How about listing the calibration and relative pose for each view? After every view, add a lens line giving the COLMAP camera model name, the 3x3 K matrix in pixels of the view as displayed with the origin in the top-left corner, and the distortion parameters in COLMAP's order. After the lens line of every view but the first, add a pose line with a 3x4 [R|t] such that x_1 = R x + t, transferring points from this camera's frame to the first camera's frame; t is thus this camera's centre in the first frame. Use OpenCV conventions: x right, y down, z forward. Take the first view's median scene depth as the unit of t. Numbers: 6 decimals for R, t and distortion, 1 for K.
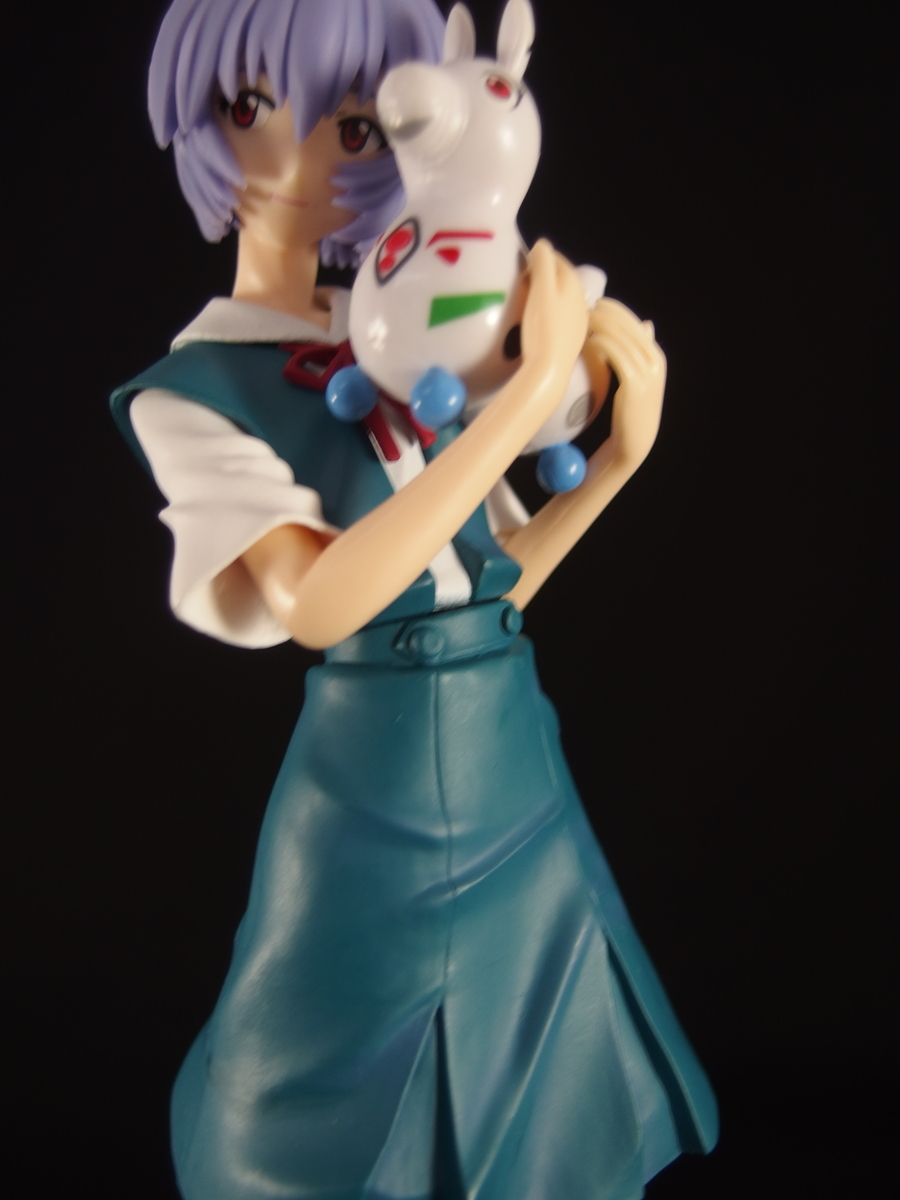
lens RADIAL K [[1022.0, 0, 451.6], [0, 1022.0, 589.7], [0, 0, 1]] dist [-0.095661, 0.052143]
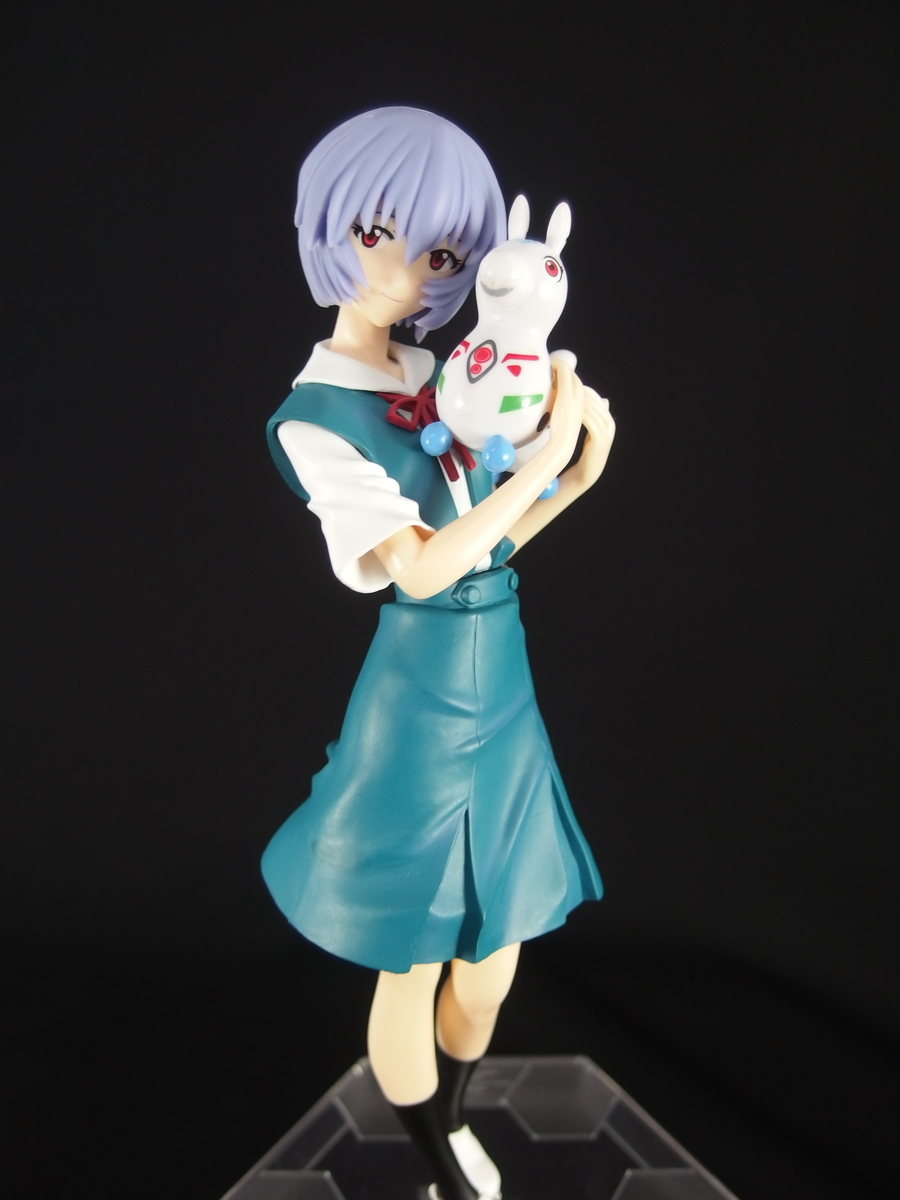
lens RADIAL K [[1022.0, 0, 456.1], [0, 1022.0, 596.4], [0, 0, 1]] dist [-0.095661, 0.052143]
pose [[0.974473, 0.047320, 0.219459, -0.403370], [-0.074224, 0.990470, 0.116014, -0.134377], [-0.211878, -0.129342, 0.968699, -0.586589]]
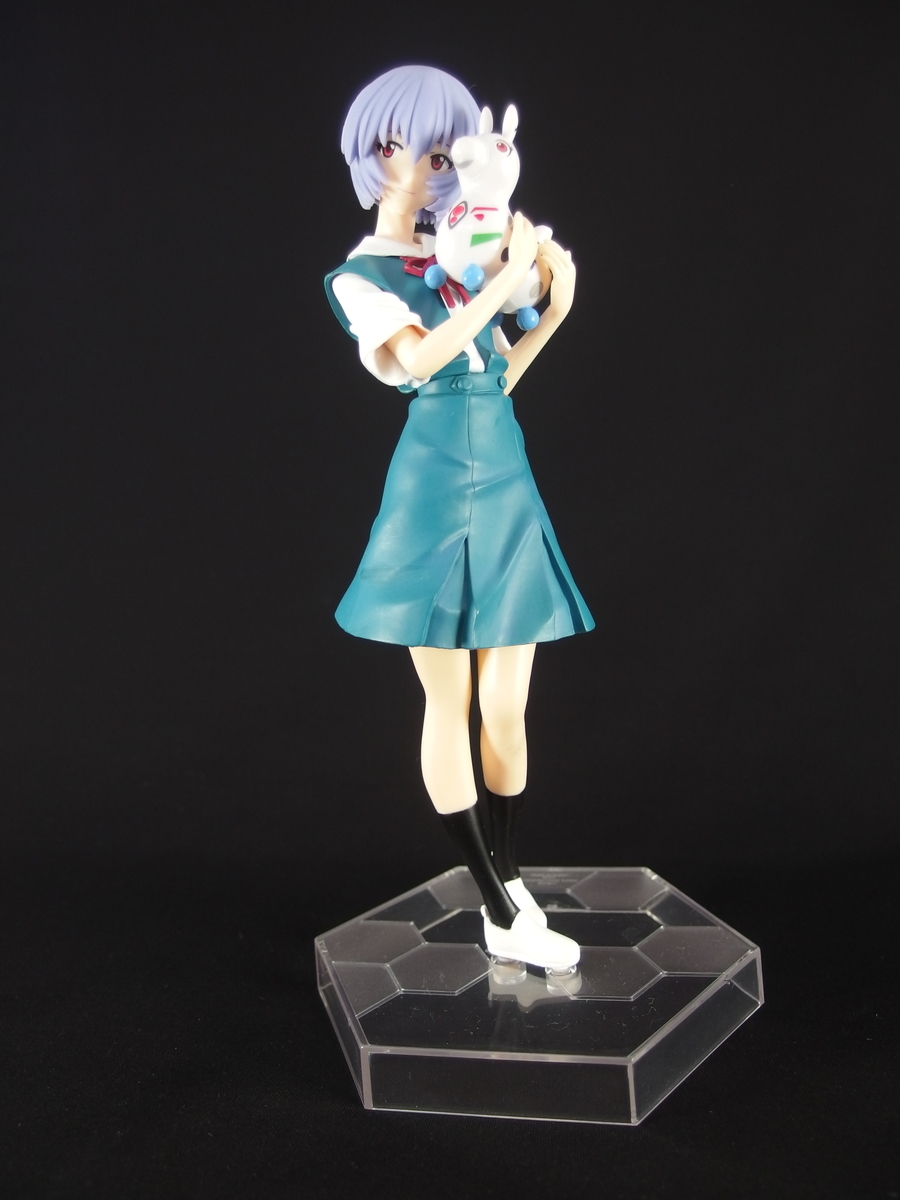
lens RADIAL K [[1022.0, 0, 449.4], [0, 1022.0, 599.5], [0, 0, 1]] dist [-0.095661, 0.052143]
pose [[0.999547, 0.027975, -0.011135, -0.019953], [-0.027665, 0.999250, 0.027107, 0.469678], [0.011885, -0.026787, 0.999571, -1.298446]]
